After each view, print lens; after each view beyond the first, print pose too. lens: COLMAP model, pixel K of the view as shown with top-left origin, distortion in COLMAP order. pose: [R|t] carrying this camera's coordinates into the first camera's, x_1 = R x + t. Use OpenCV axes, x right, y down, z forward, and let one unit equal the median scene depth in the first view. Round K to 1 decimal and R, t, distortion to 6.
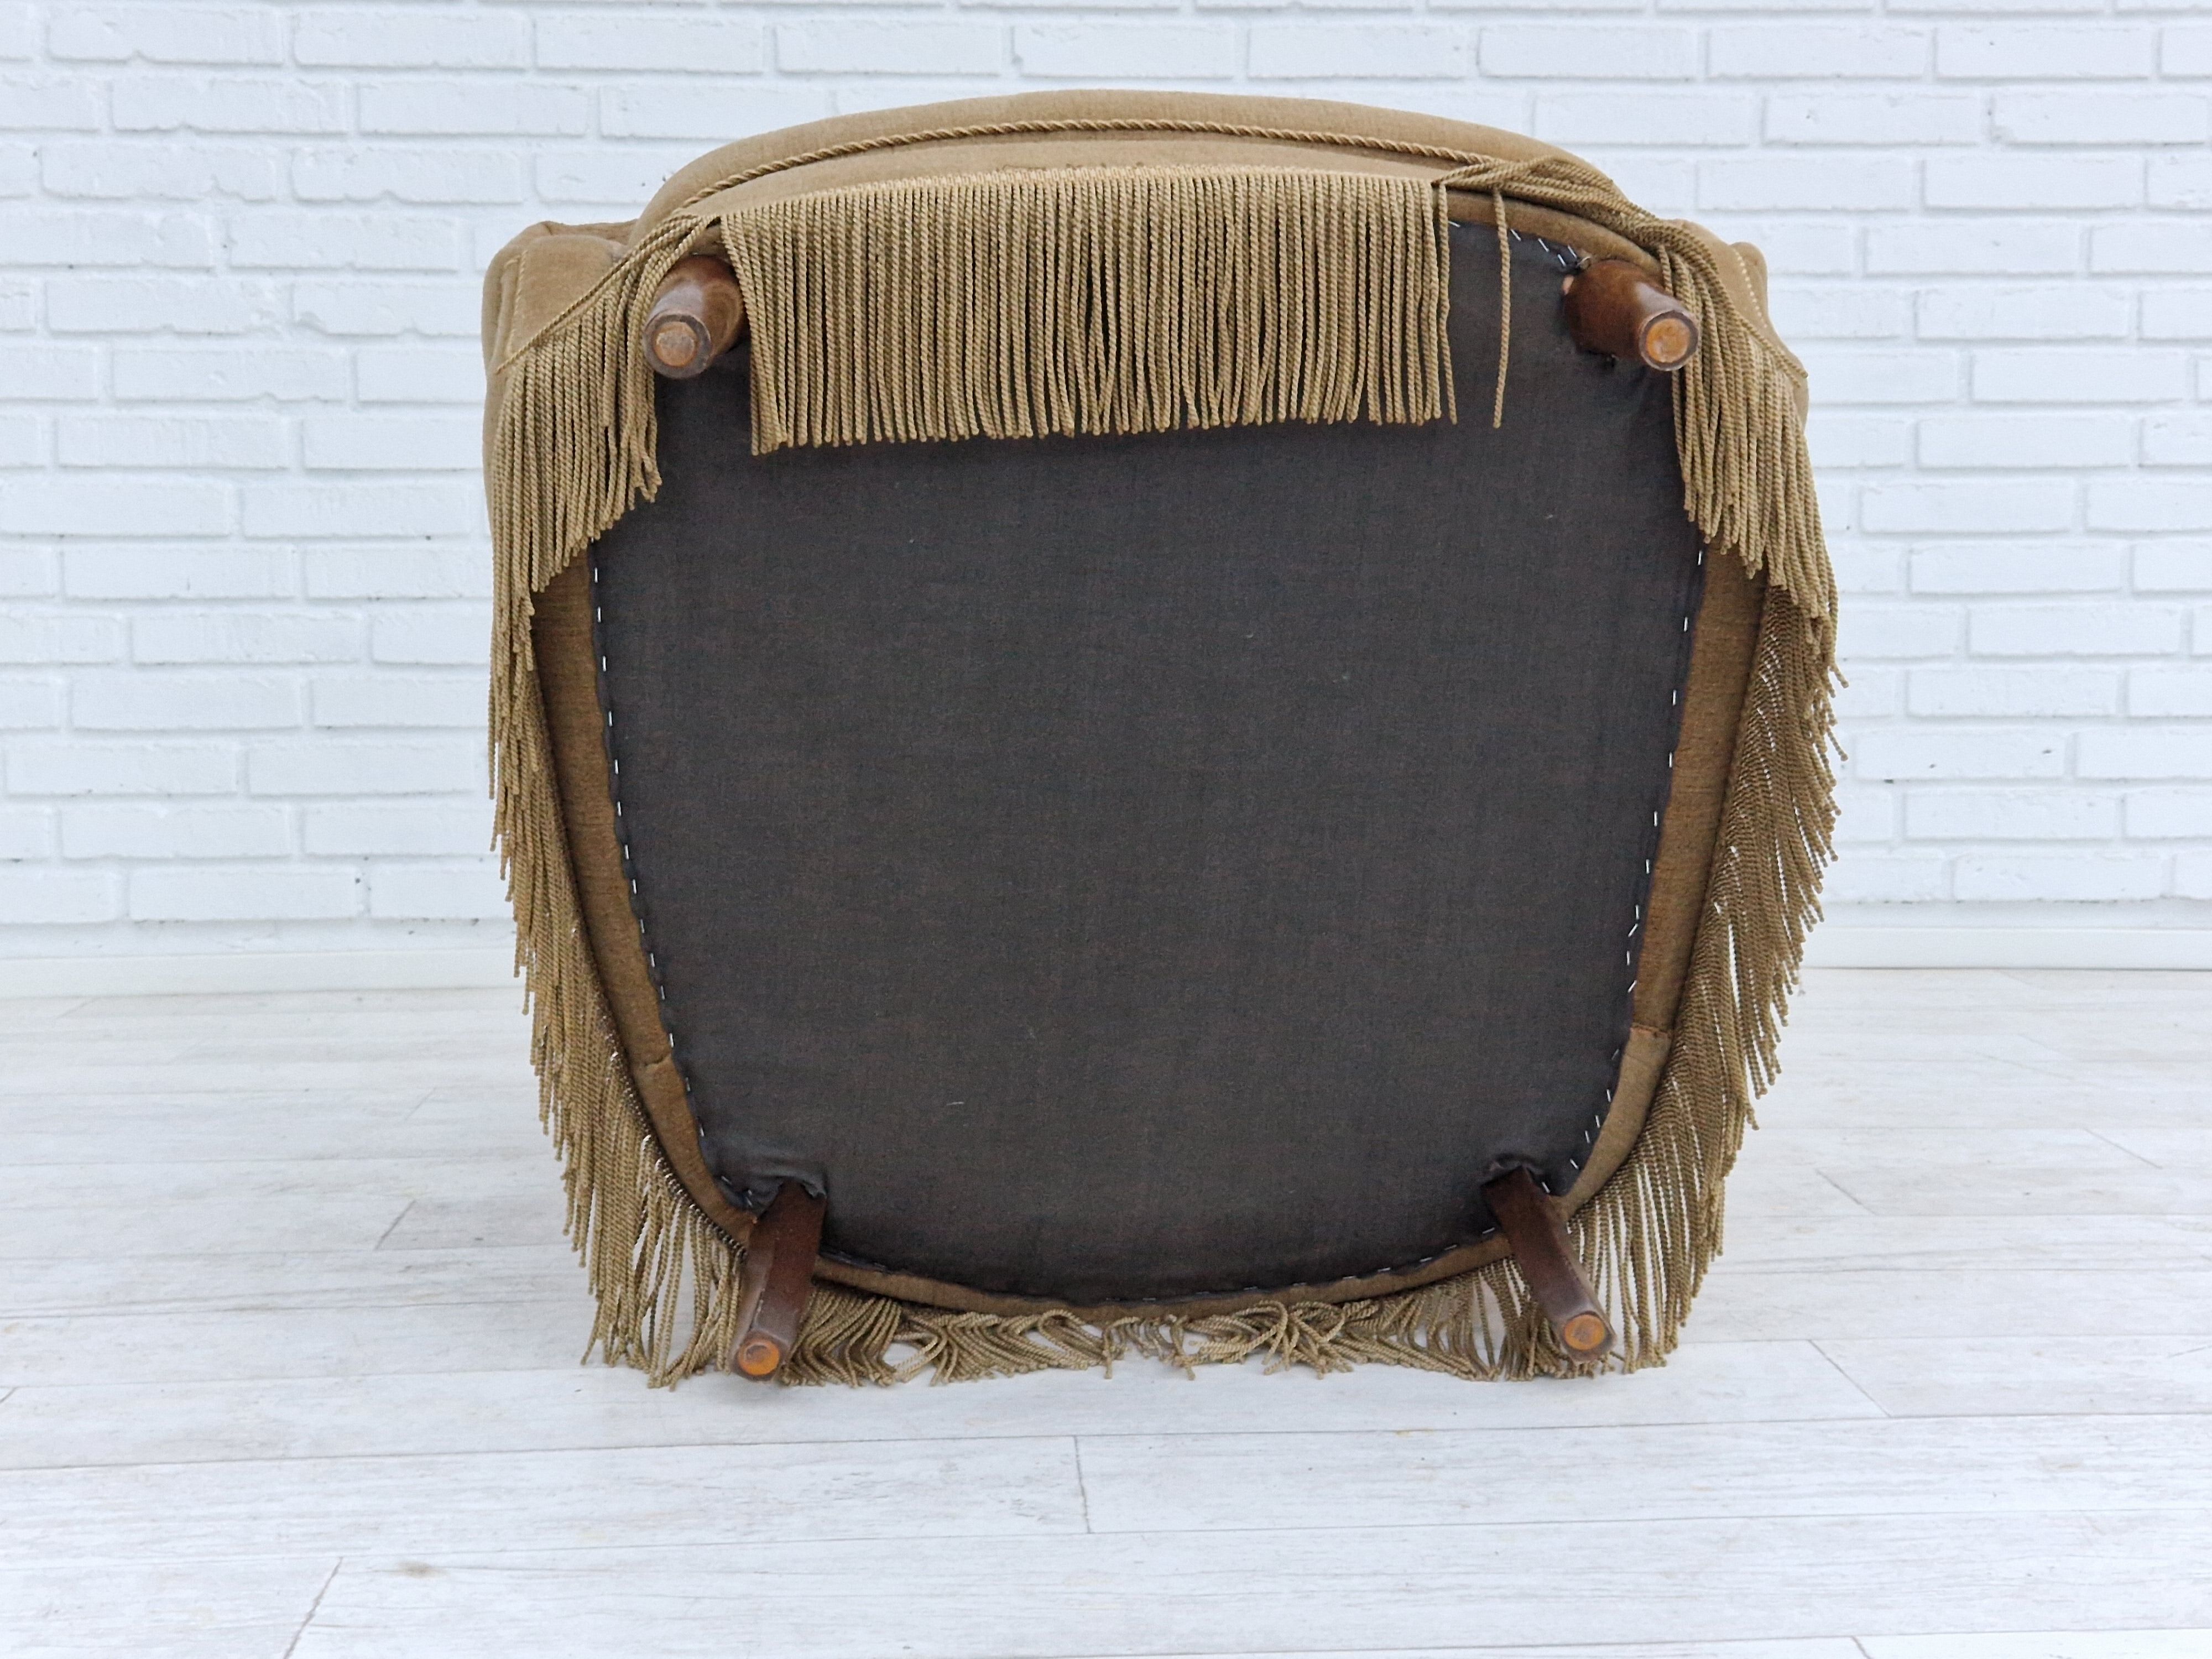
lens RADIAL K [[2855.4, 0, 1140.3], [0, 2855.4, 847.6], [0, 0, 1]] dist [0.070405, 0.000000]
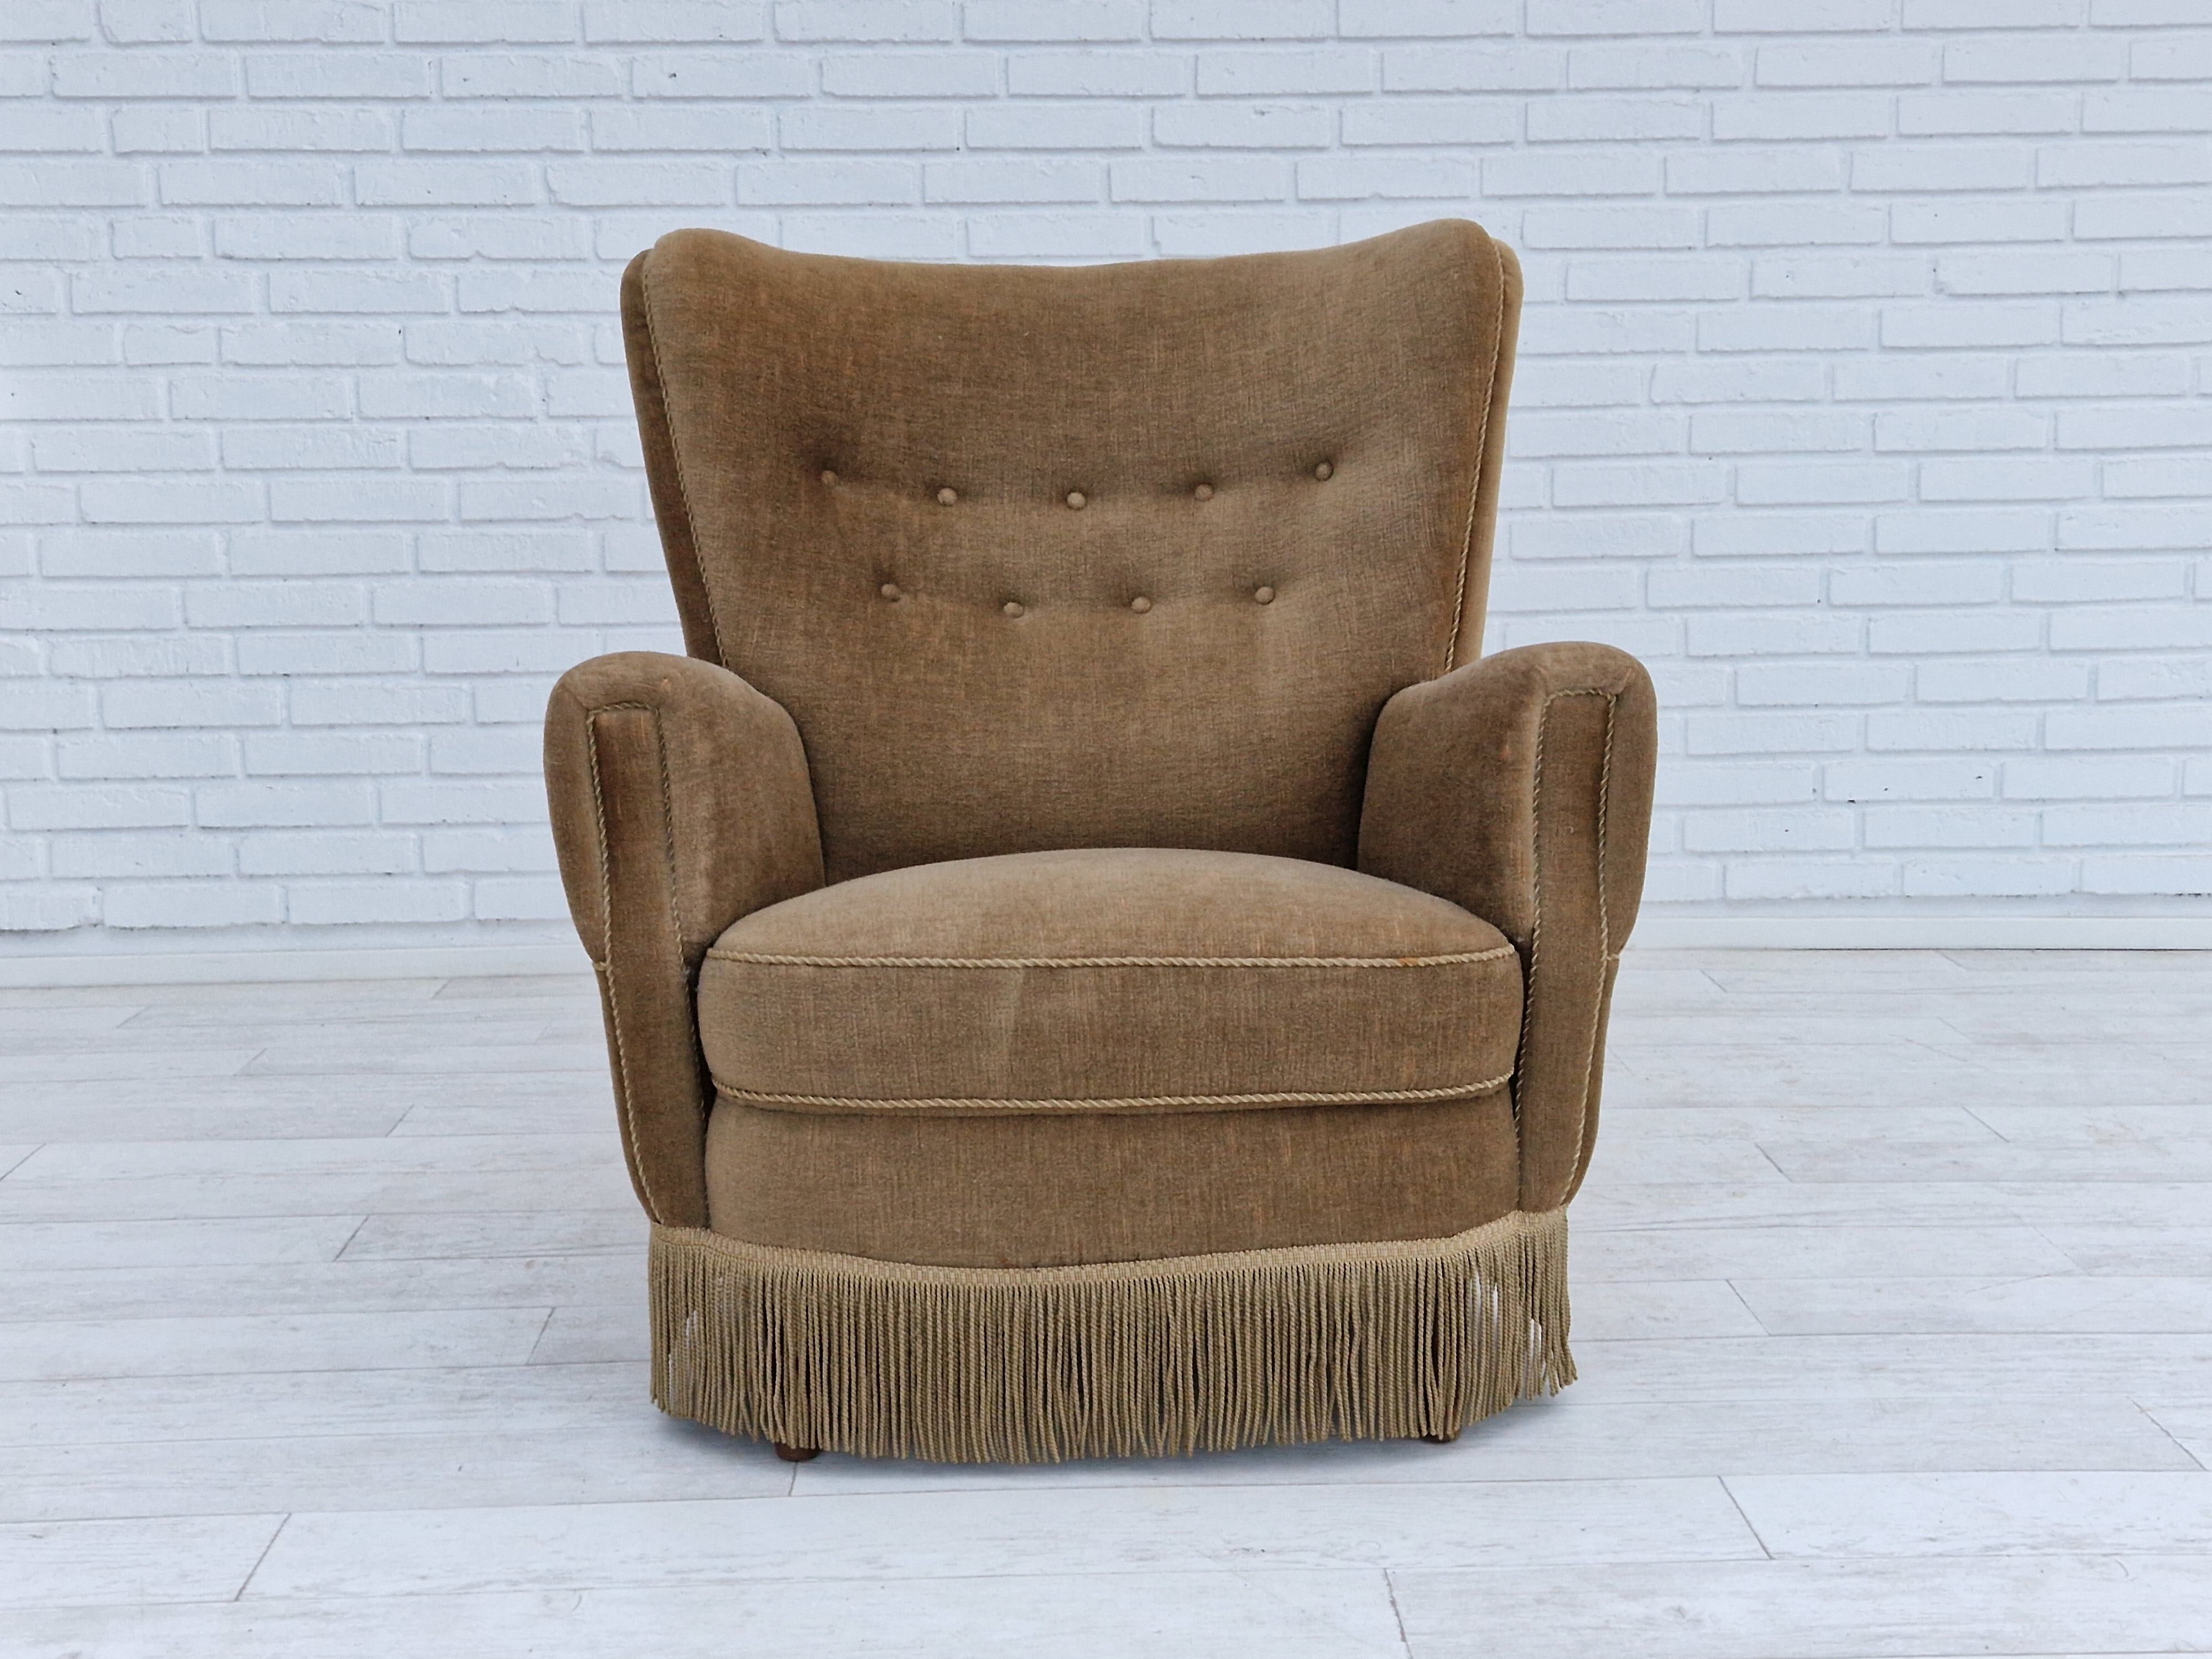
lens RADIAL K [[2855.4, 0, 1103.3], [0, 2855.4, 837.7], [0, 0, 1]] dist [0.070405, 0.000000]
pose [[0.999273, -0.003066, -0.038007, -0.019372], [0.005039, 0.998639, 0.051915, -0.078609], [0.037796, -0.052069, 0.997928, -0.280402]]
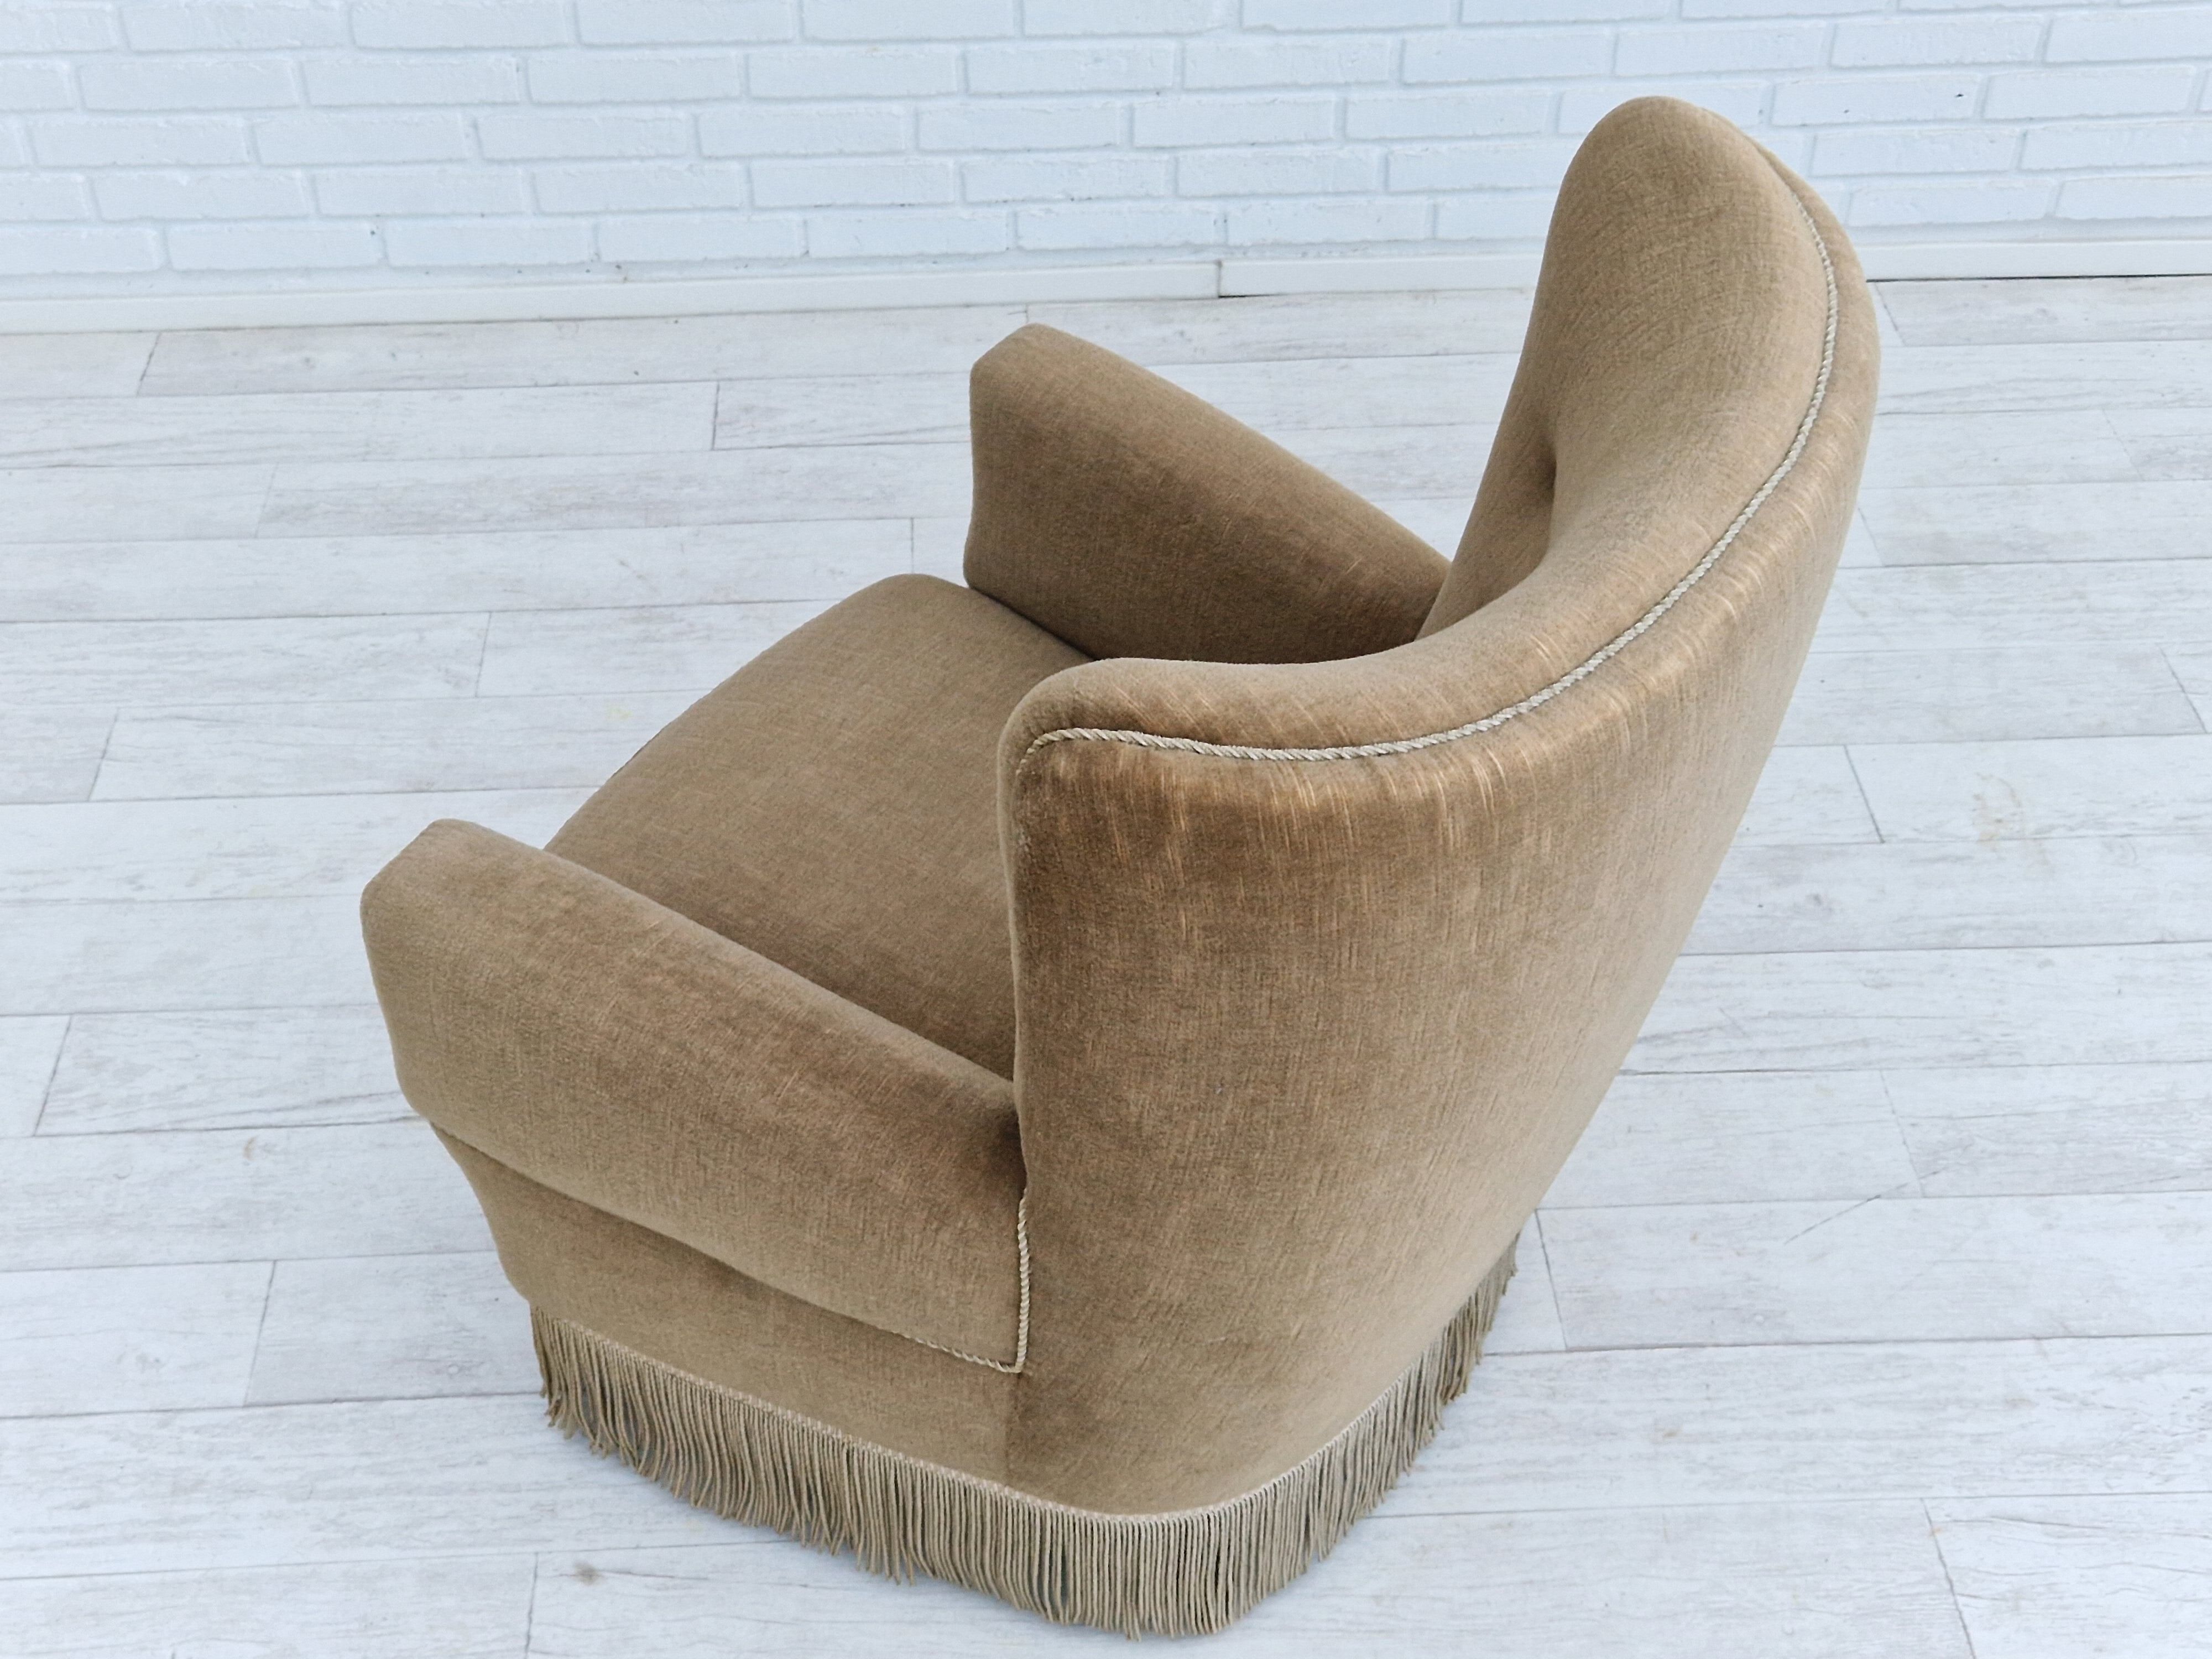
lens RADIAL K [[2855.4, 0, 1075.2], [0, 2855.4, 848.5], [0, 0, 1]] dist [0.070405, 0.000000]
pose [[0.999742, 0.012786, -0.018774, 0.018646], [0.000532, 0.813107, 0.582115, -0.446754], [0.022708, -0.581974, 0.812890, -0.019896]]
